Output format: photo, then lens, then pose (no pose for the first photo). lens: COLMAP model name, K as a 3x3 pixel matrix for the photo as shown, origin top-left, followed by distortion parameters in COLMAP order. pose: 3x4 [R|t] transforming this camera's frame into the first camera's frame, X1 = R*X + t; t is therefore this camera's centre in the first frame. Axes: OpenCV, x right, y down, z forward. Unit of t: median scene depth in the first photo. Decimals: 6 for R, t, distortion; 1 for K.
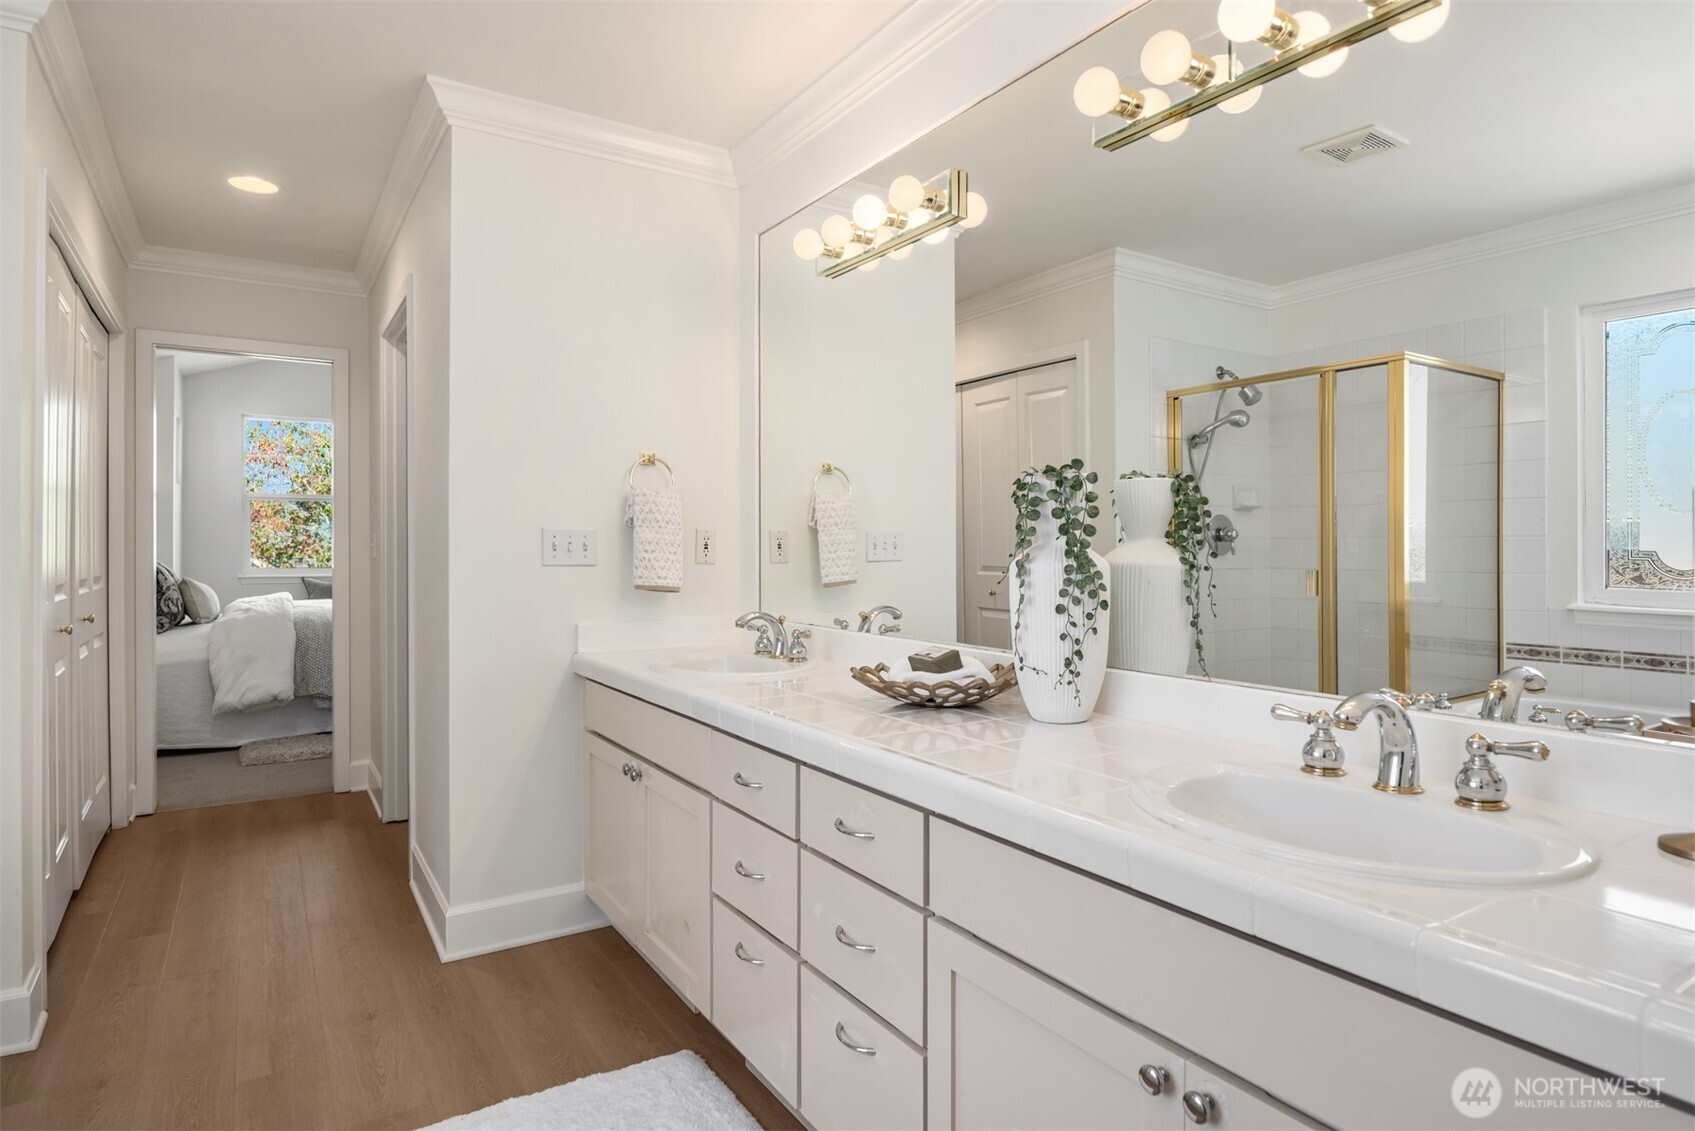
lens RADIAL K [[943.9, 0, 845.7], [0, 943.9, 559.8], [0, 0, 1]] dist [0.001241, 0.000230]
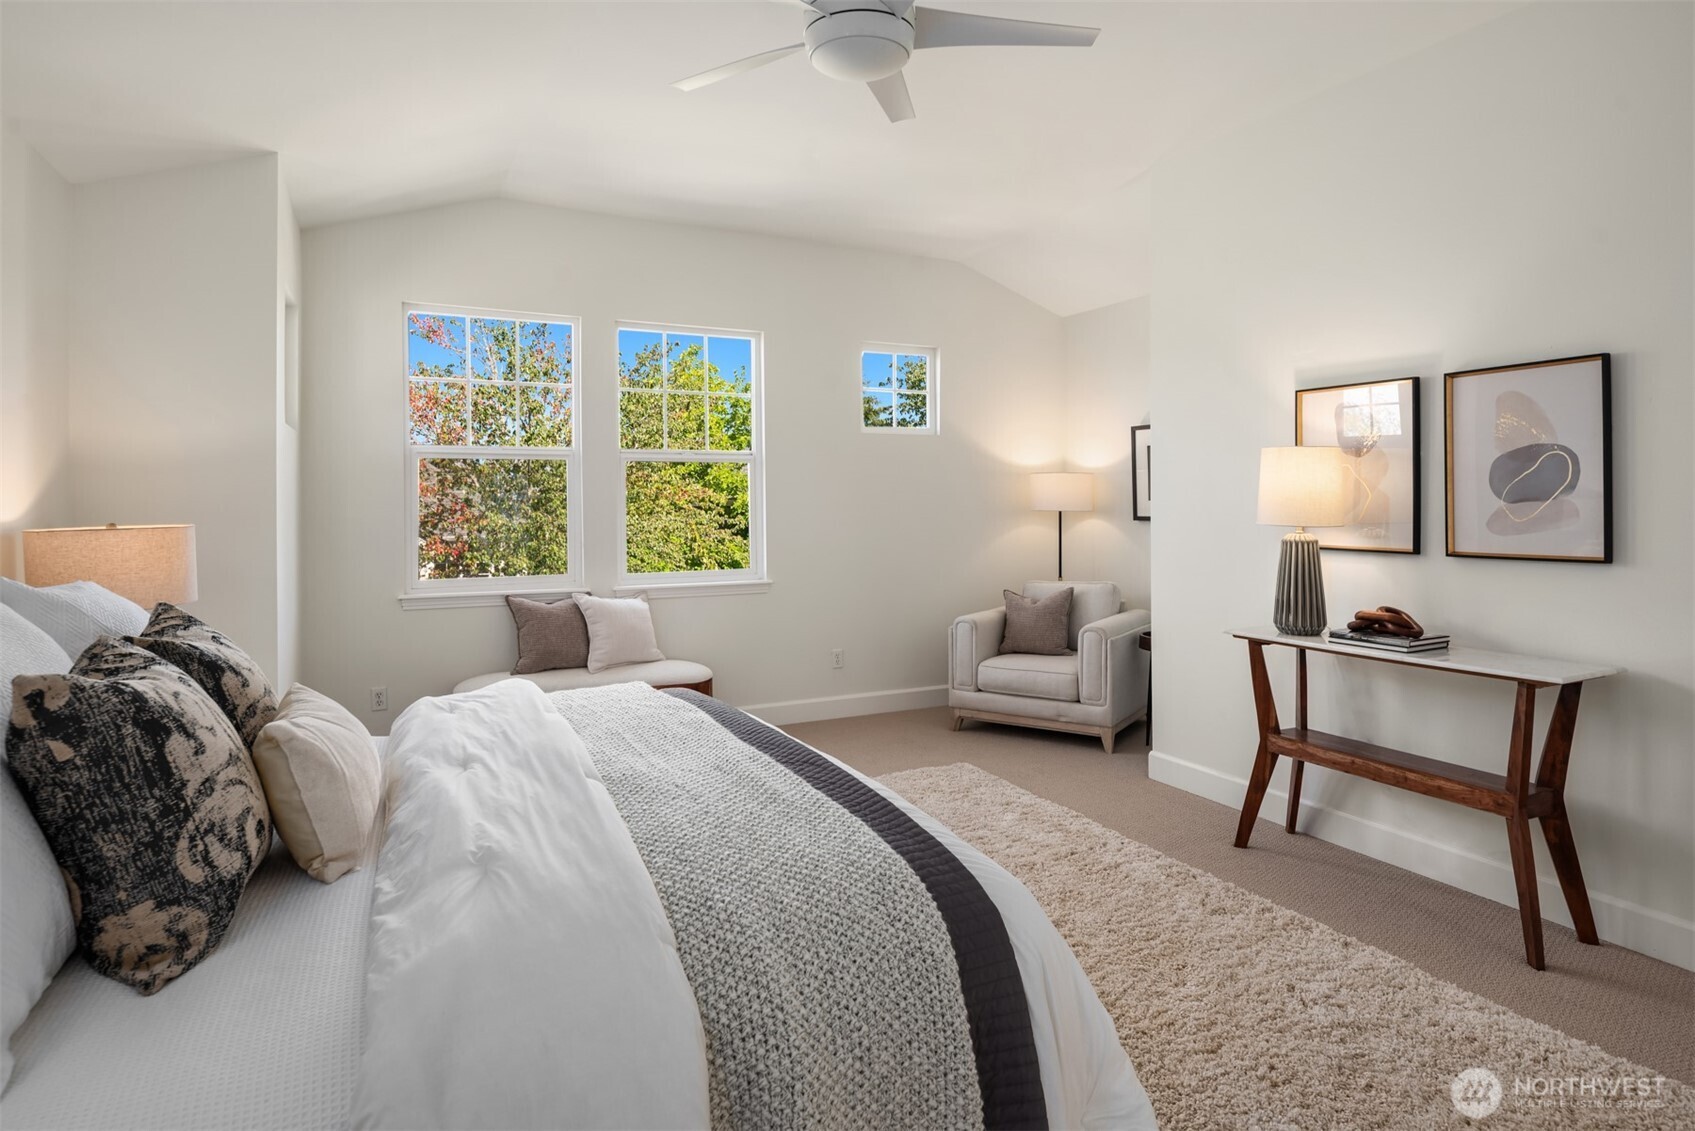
lens RADIAL K [[943.9, 0, 849.9], [0, 943.9, 554.9], [0, 0, 1]] dist [0.001241, 0.000230]
pose [[0.993818, 0.003467, -0.110967, -0.504065], [0.000866, 0.999240, 0.038972, -0.045534], [0.111018, -0.038827, 0.993060, 0.753507]]
